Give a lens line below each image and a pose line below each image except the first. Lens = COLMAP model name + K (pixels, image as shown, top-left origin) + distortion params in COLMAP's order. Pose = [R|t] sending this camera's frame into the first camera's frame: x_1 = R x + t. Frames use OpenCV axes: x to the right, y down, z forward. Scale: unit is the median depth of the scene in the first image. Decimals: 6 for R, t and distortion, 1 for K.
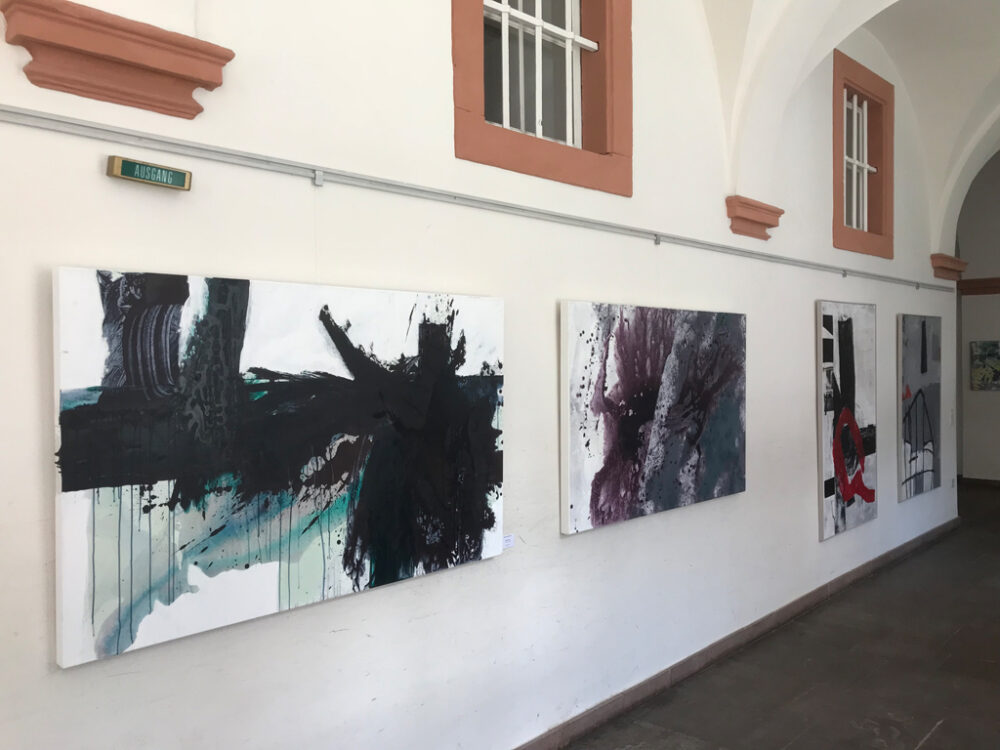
lens RADIAL K [[785.0, 0, 498.8], [0, 785.0, 404.9], [0, 0, 1]] dist [-0.008908, -0.004797]
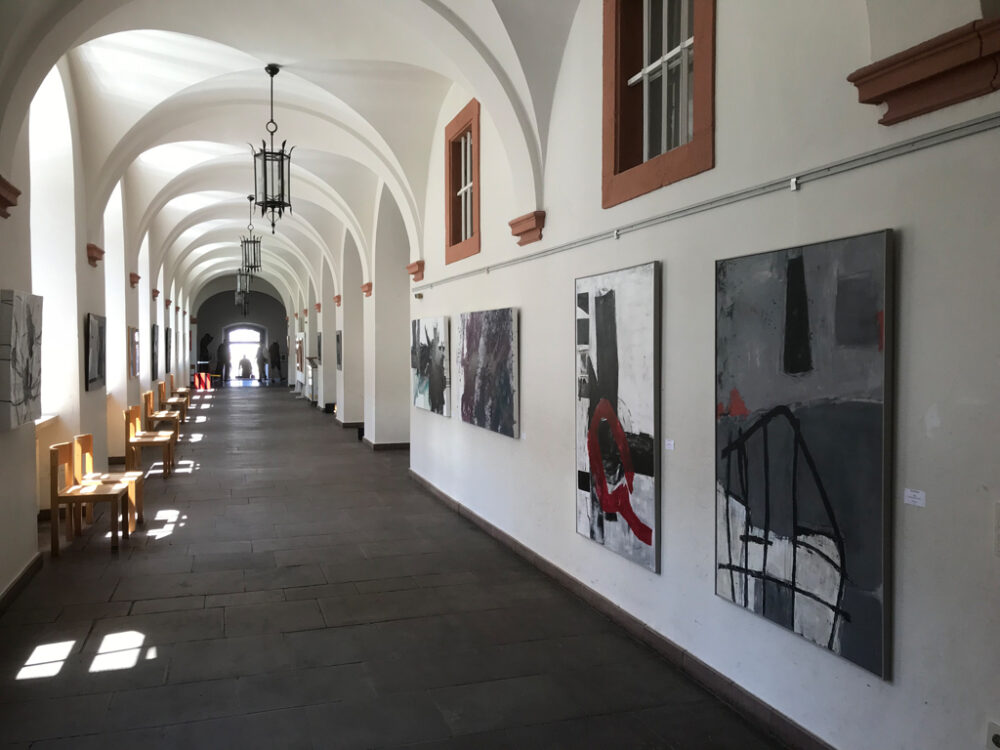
lens RADIAL K [[827.5, 0, 500.0], [0, 827.5, 375.0], [0, 0, 1]] dist [0.000410, 0.003231]
pose [[-0.446026, 0.063497, -0.892765, 1.314759], [-0.019718, 0.996541, 0.080729, -0.093755], [0.894803, 0.053610, -0.443231, 1.327794]]
